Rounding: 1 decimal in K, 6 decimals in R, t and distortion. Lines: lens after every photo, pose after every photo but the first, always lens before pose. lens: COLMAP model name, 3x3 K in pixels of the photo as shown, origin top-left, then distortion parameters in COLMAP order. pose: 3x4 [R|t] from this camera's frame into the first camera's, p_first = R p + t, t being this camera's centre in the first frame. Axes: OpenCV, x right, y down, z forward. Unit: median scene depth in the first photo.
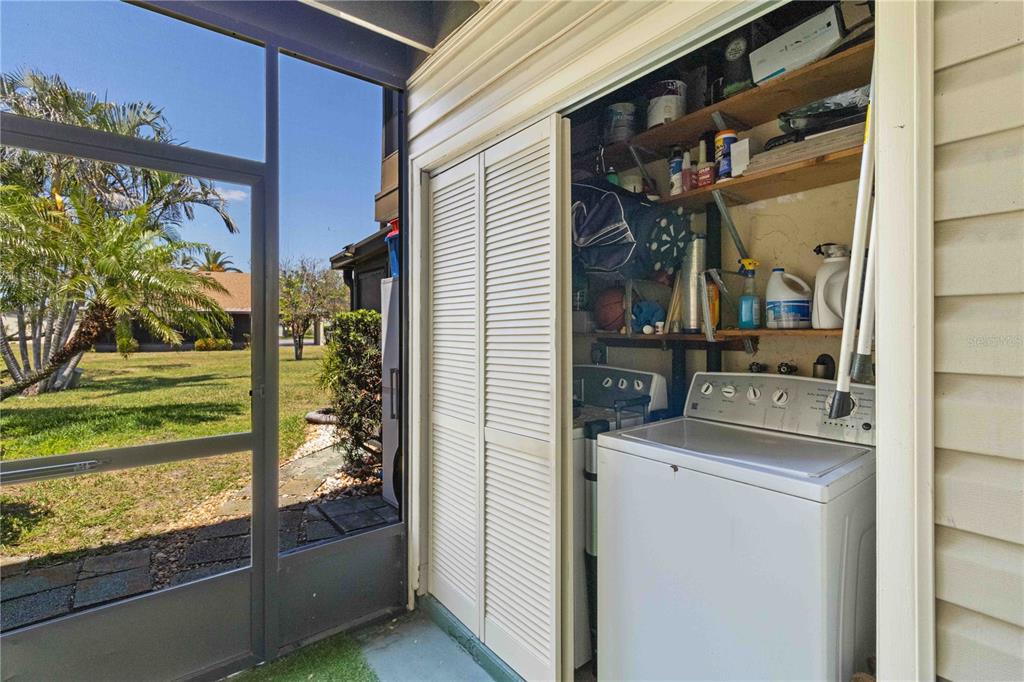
lens RADIAL K [[470.3, 0, 513.7], [0, 470.3, 329.6], [0, 0, 1]] dist [0.001426, 0.000166]
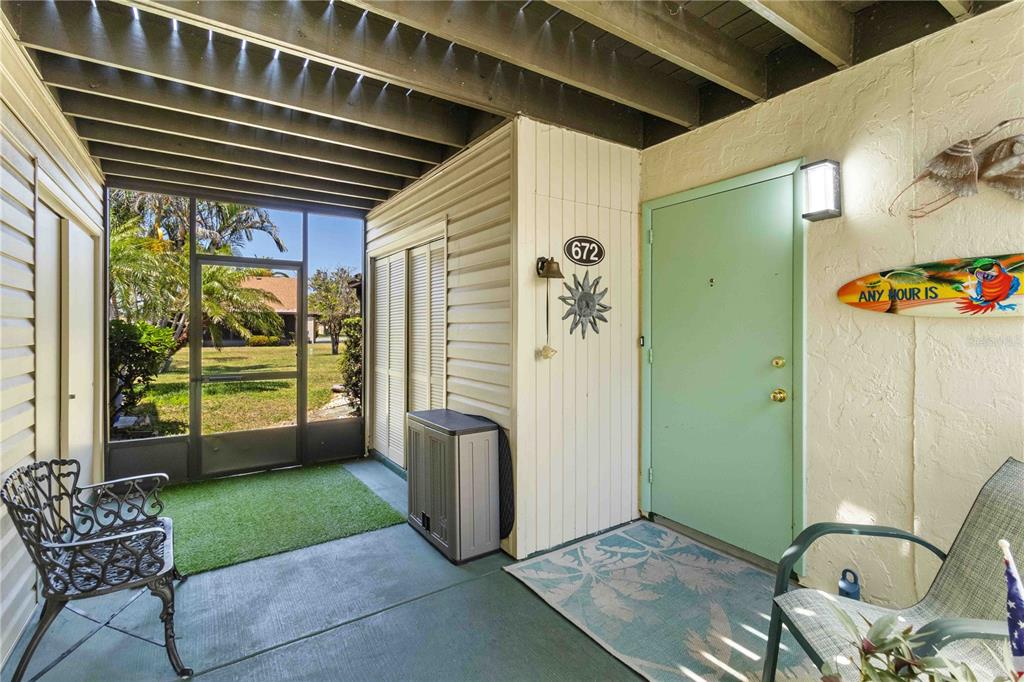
lens RADIAL K [[476.2, 0, 511.6], [0, 476.2, 335.0], [0, 0, 1]] dist [0.001329, -0.000134]
pose [[0.996545, 0.006840, -0.082774, 0.123111], [-0.005898, 0.999915, 0.011629, -0.000853], [0.082846, -0.011101, 0.996500, -0.223439]]
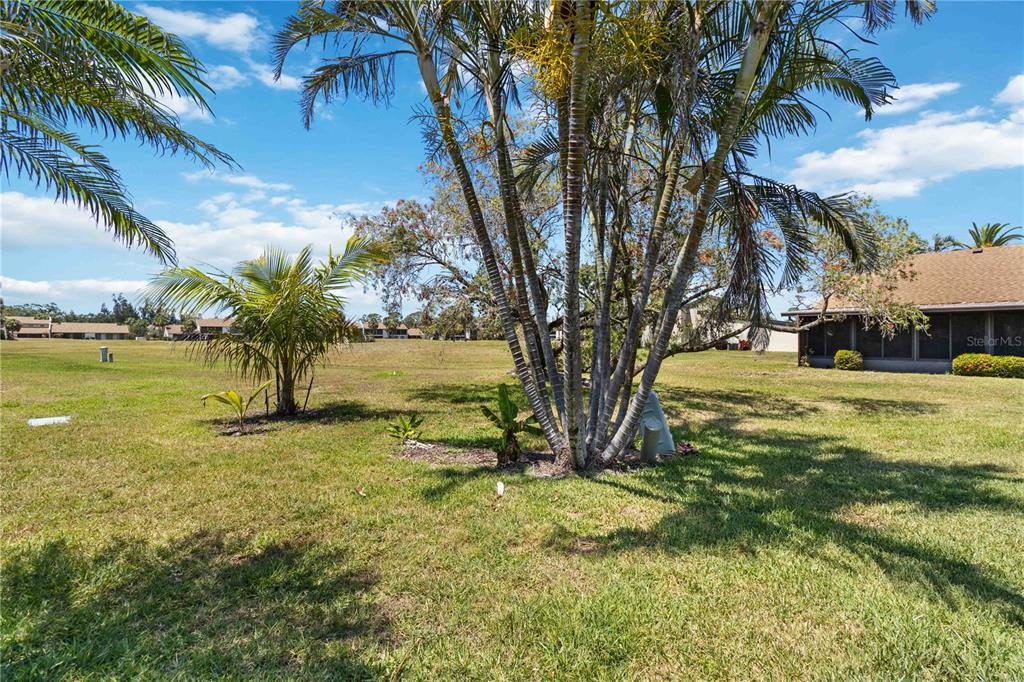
lens RADIAL K [[477.8, 0, 513.5], [0, 477.8, 335.0], [0, 0, 1]] dist [0.001216, -0.000078]
pose [[0.223603, -0.003607, -0.974674, -0.445597], [-0.001935, 0.999990, -0.004144, -0.001056], [0.974678, 0.002813, 0.223593, 0.680141]]
